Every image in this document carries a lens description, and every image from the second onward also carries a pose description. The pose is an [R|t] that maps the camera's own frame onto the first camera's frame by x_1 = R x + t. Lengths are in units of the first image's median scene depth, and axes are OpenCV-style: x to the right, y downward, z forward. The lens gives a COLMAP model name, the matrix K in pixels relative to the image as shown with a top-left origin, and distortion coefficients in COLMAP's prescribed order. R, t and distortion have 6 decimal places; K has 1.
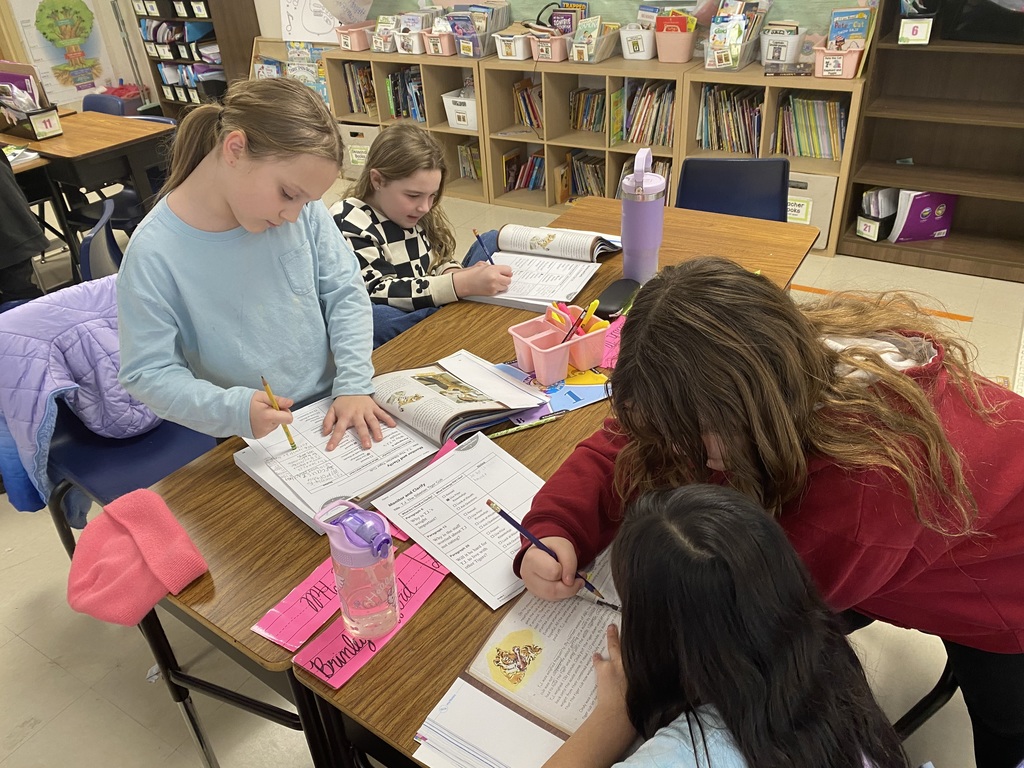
lens RADIAL K [[795.7, 0, 513.1], [0, 795.7, 383.5], [0, 0, 1]] dist [0.013708, 0.001927]
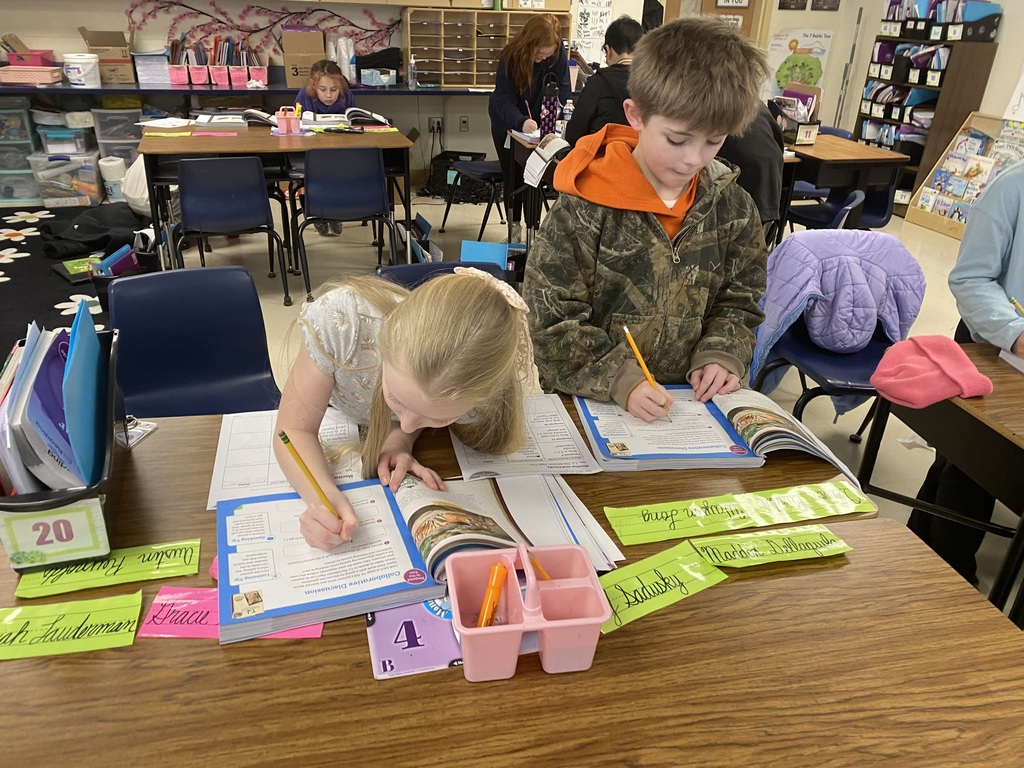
lens RADIAL K [[795.7, 0, 510.8], [0, 795.7, 386.9], [0, 0, 1]] dist [0.013708, 0.001927]
pose [[0.737025, 0.371699, -0.564477, -0.042925], [-0.420914, 0.905886, 0.046933, 0.099796], [0.528797, 0.203005, 0.824113, -0.112622]]
